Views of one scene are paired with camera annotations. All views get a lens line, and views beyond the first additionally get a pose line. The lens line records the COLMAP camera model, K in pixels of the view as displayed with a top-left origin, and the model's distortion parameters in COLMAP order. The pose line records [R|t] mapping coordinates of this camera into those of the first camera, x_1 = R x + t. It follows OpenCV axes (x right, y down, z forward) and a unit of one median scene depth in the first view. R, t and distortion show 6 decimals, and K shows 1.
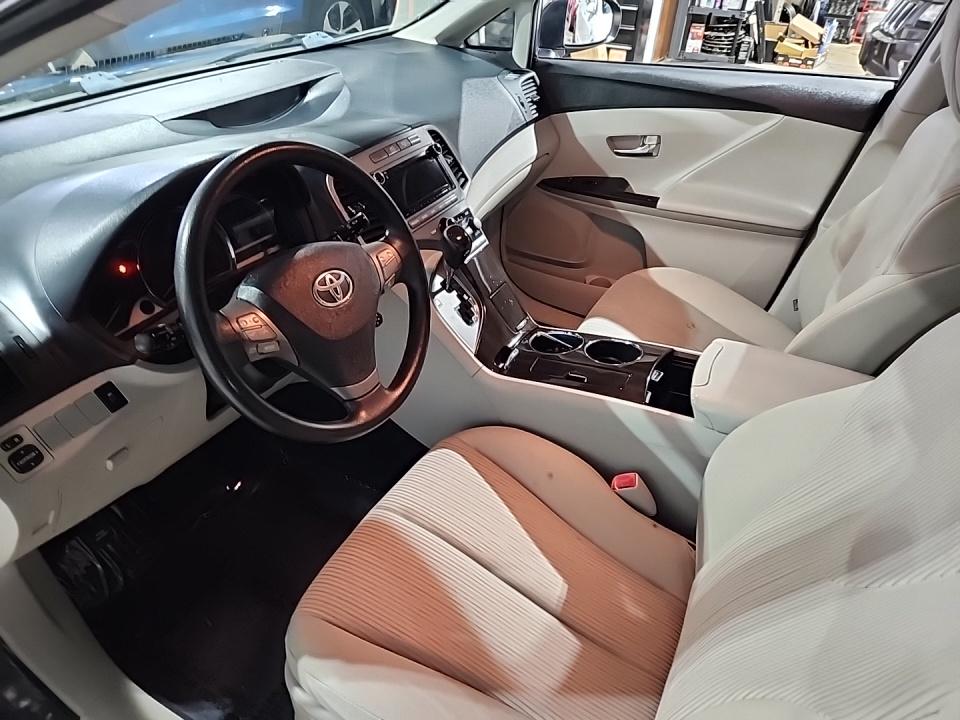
lens RADIAL K [[667.4, 0, 468.7], [0, 667.4, 335.3], [0, 0, 1]] dist [0.081444, -0.079455]
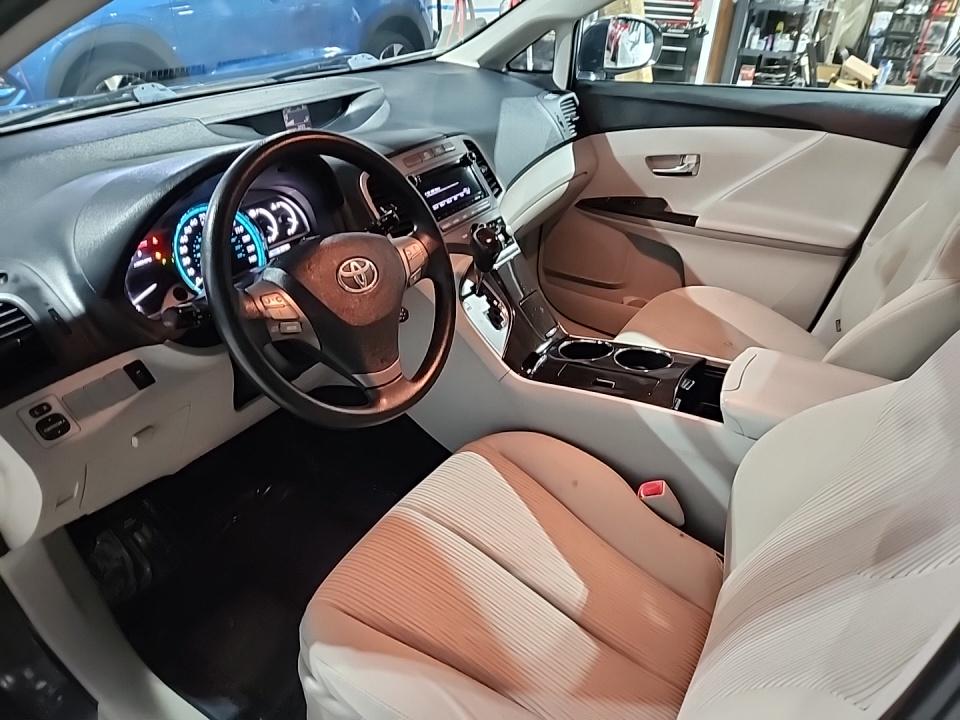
lens RADIAL K [[666.7, 0, 476.2], [0, 666.7, 341.9], [0, 0, 1]] dist [0.074737, -0.068012]
pose [[0.998171, 0.024156, -0.055420, 0.024586], [-0.026694, 0.998606, -0.045525, 0.049941], [0.054243, 0.046921, 0.997425, 0.003844]]
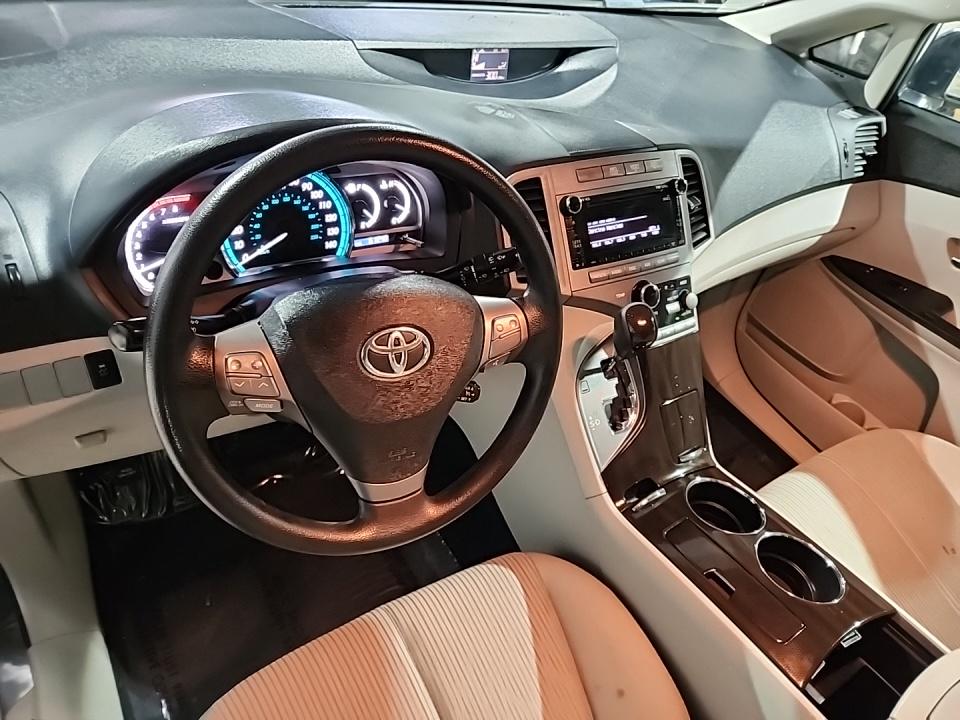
lens RADIAL K [[666.7, 0, 476.2], [0, 666.7, 341.9], [0, 0, 1]] dist [0.074737, -0.068012]
pose [[0.864975, 0.406188, -0.294669, 0.047498], [-0.387308, 0.913754, 0.122661, -0.137038], [0.319079, 0.008029, 0.947694, 0.259817]]
